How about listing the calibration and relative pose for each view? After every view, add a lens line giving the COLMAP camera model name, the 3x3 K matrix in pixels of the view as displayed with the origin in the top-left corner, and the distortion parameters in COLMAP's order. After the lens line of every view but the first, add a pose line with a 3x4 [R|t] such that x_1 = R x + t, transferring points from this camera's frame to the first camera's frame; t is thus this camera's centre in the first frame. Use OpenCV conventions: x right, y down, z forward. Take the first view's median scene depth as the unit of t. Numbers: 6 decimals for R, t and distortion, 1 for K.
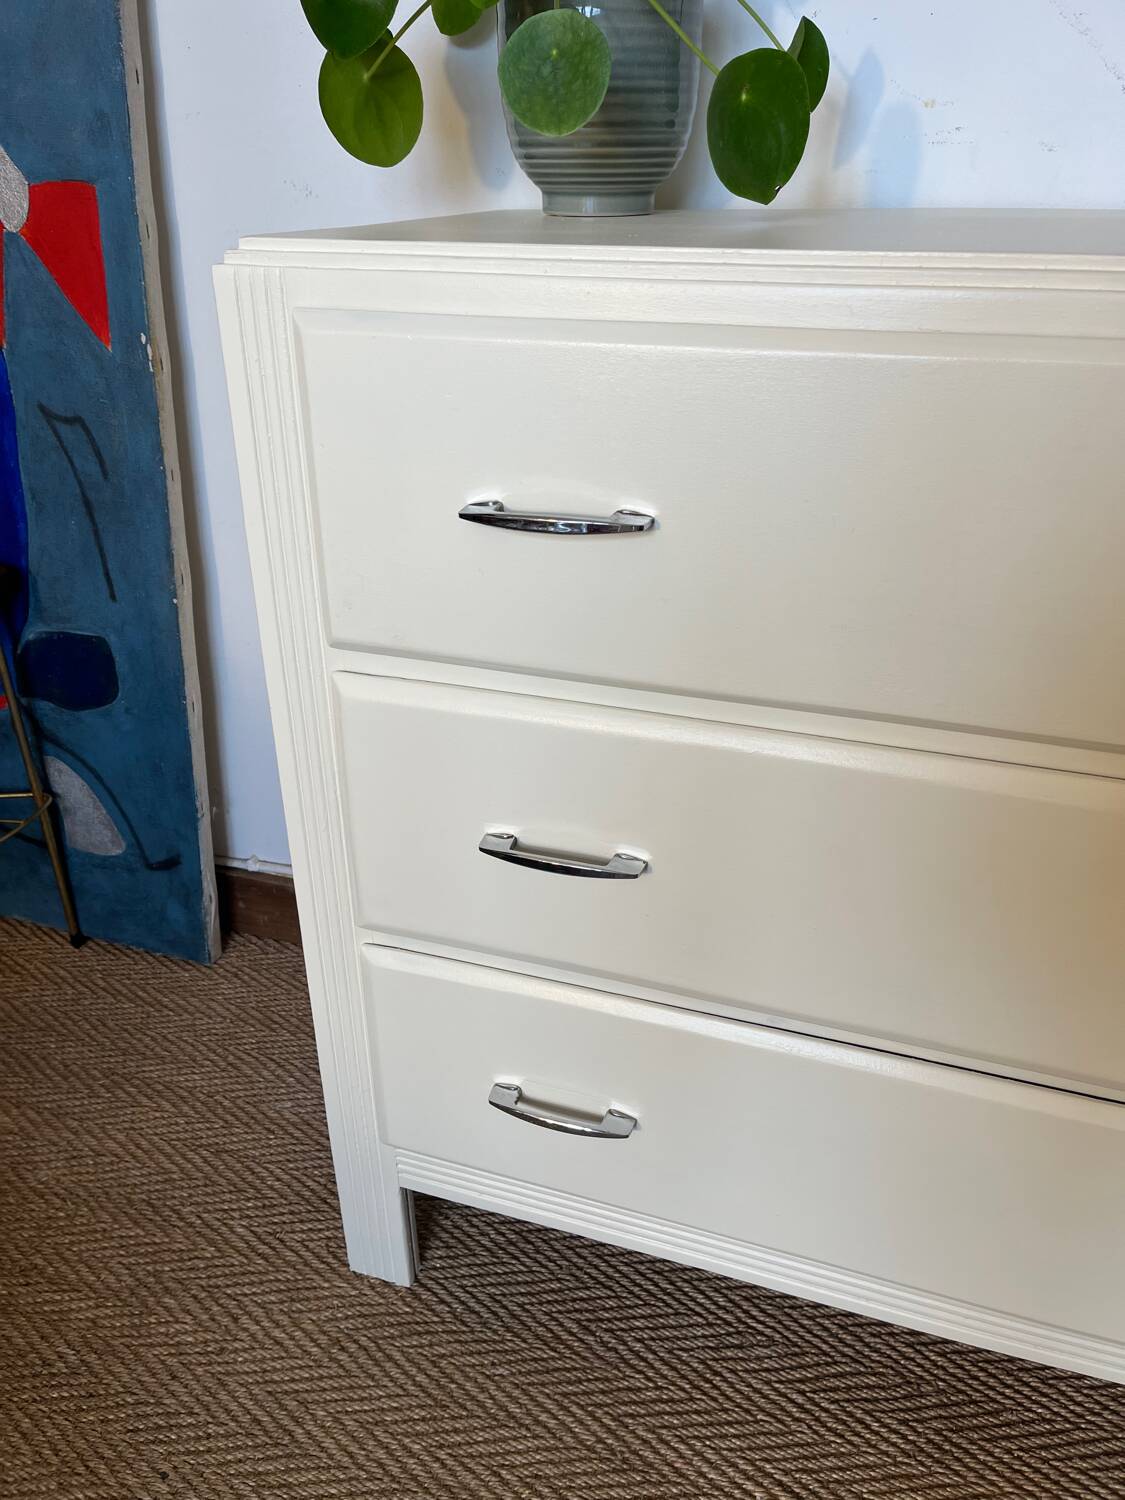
lens RADIAL K [[1134.2, 0, 562.7], [0, 1134.2, 758.1], [0, 0, 1]] dist [0.072206, -0.107106]
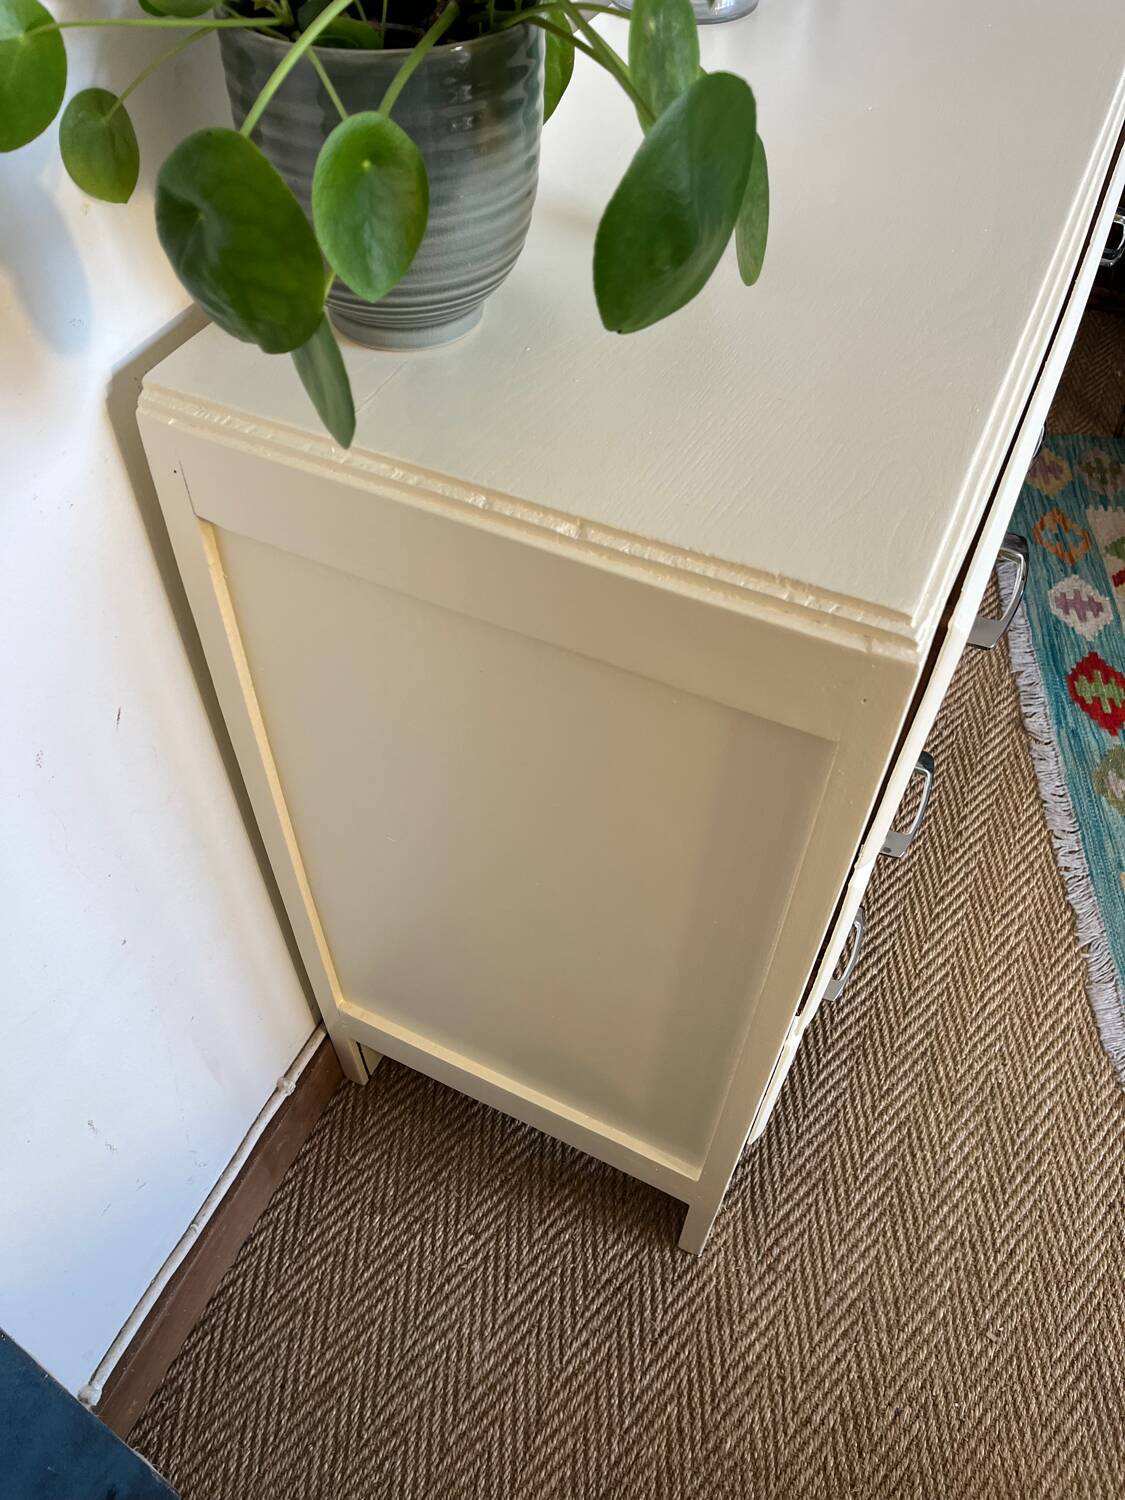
lens RADIAL K [[1140.0, 0, 556.2], [0, 1140.0, 746.4], [0, 0, 1]] dist [0.039721, -0.038336]
pose [[0.104425, -0.756337, 0.645794, -0.607534], [0.447041, 0.615744, 0.648856, -0.700237], [-0.888397, 0.220939, 0.402413, 0.654909]]
